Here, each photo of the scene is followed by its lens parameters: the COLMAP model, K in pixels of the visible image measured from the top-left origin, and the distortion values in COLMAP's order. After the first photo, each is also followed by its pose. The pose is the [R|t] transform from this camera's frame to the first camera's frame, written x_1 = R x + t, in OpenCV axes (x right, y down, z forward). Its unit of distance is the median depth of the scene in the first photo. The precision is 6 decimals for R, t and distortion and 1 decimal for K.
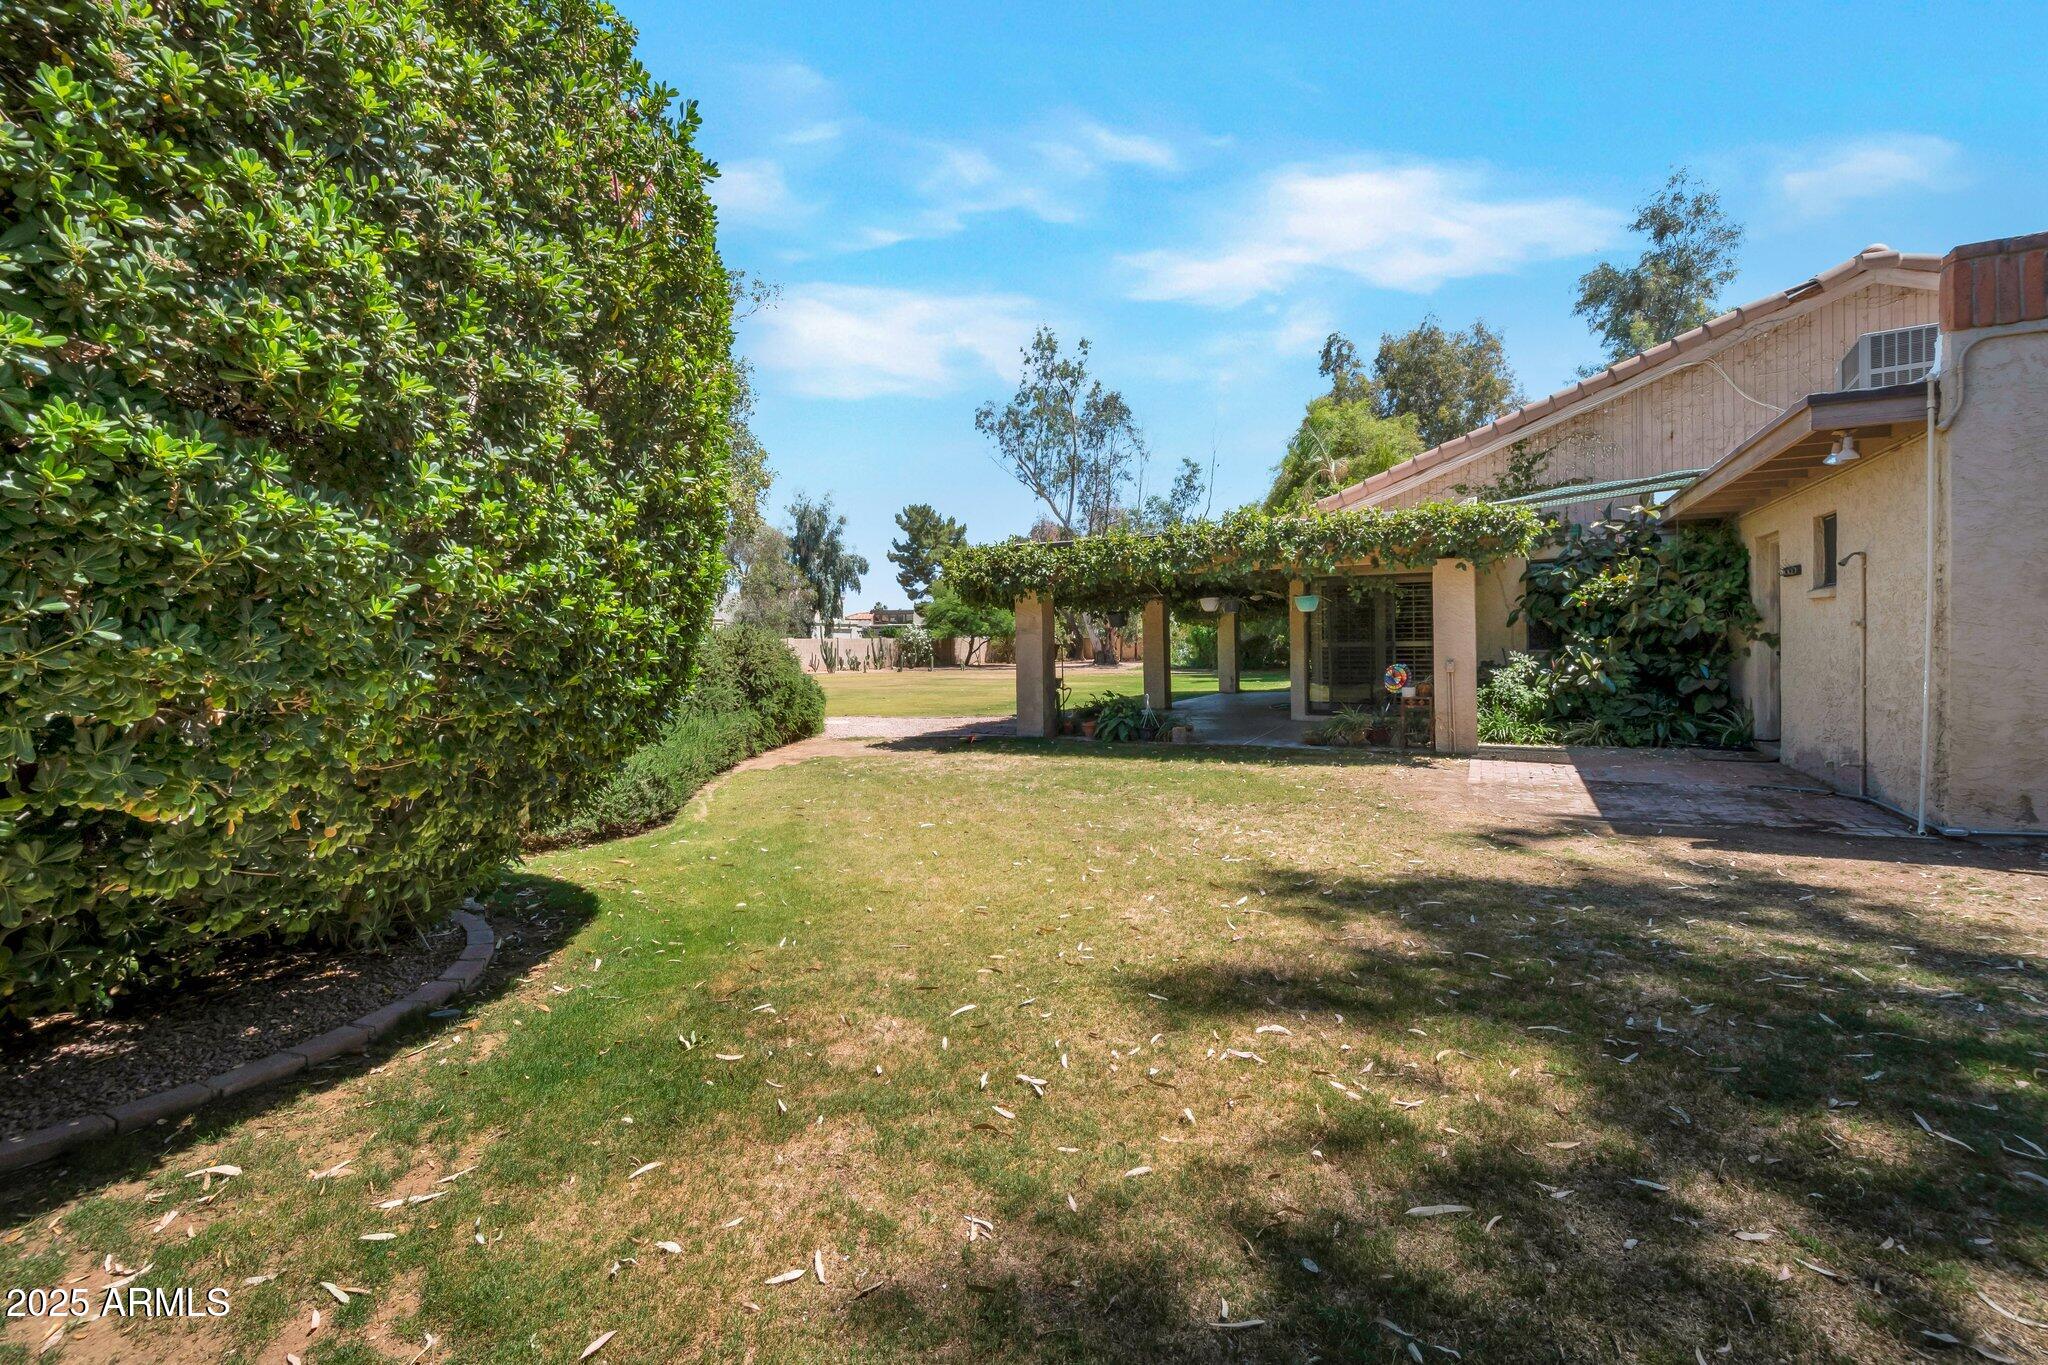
lens RADIAL K [[924.4, 0, 1020.1], [0, 924.4, 648.6], [0, 0, 1]] dist [0.002445, -0.000046]
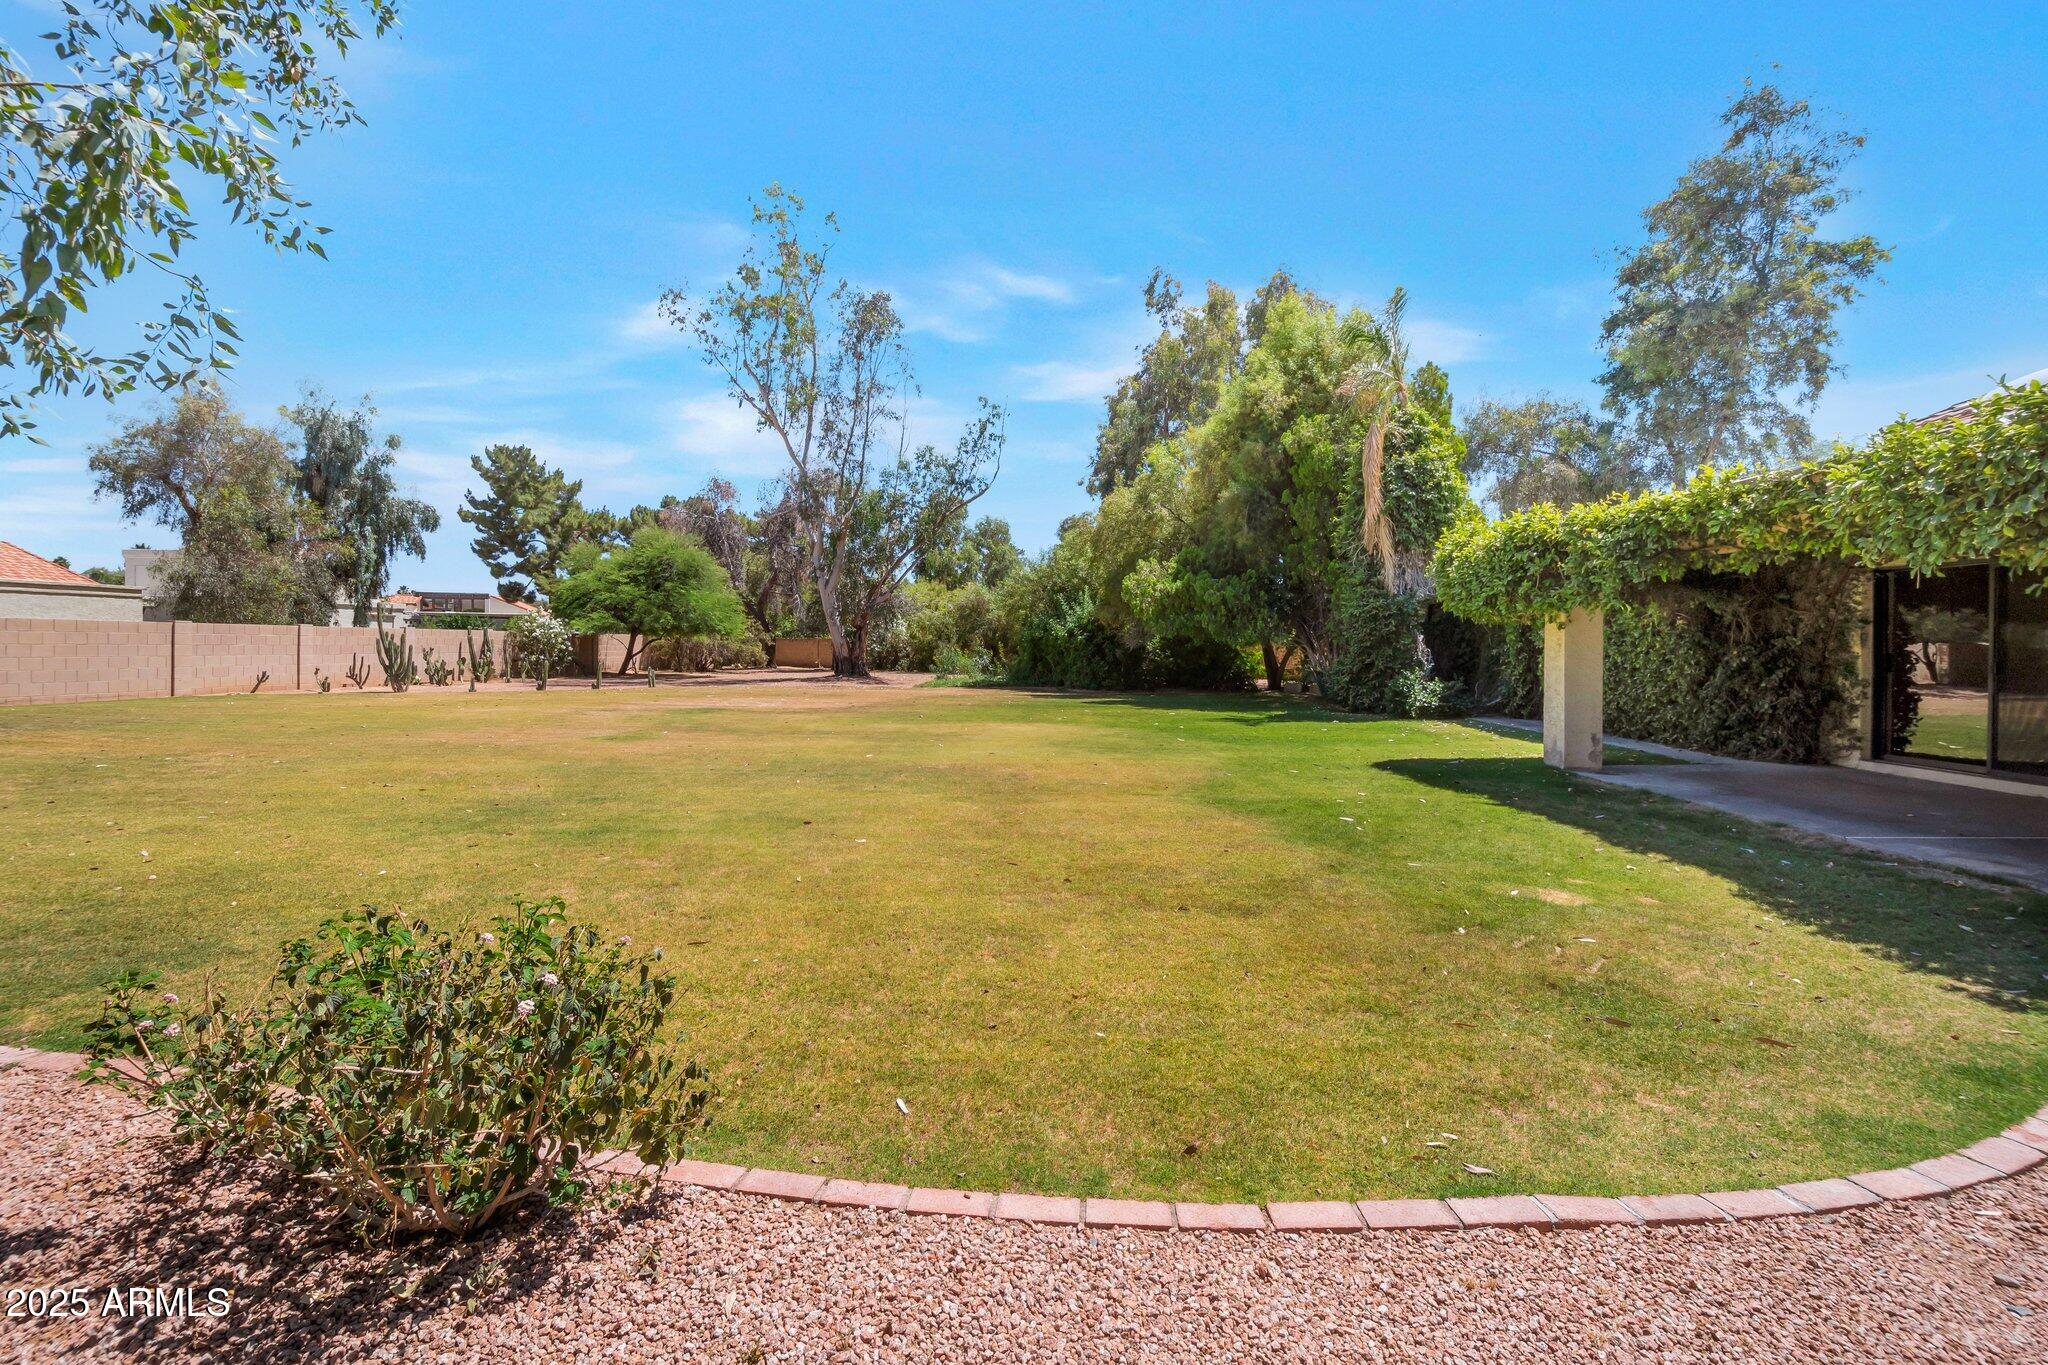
lens RADIAL K [[924.4, 0, 1020.1], [0, 924.4, 648.6], [0, 0, 1]] dist [0.002445, -0.000046]
pose [[0.901724, 0.023298, 0.431684, -0.074900], [-0.020684, 0.999728, -0.010748, -0.000038], [-0.431818, 0.000763, 0.901961, 0.238855]]
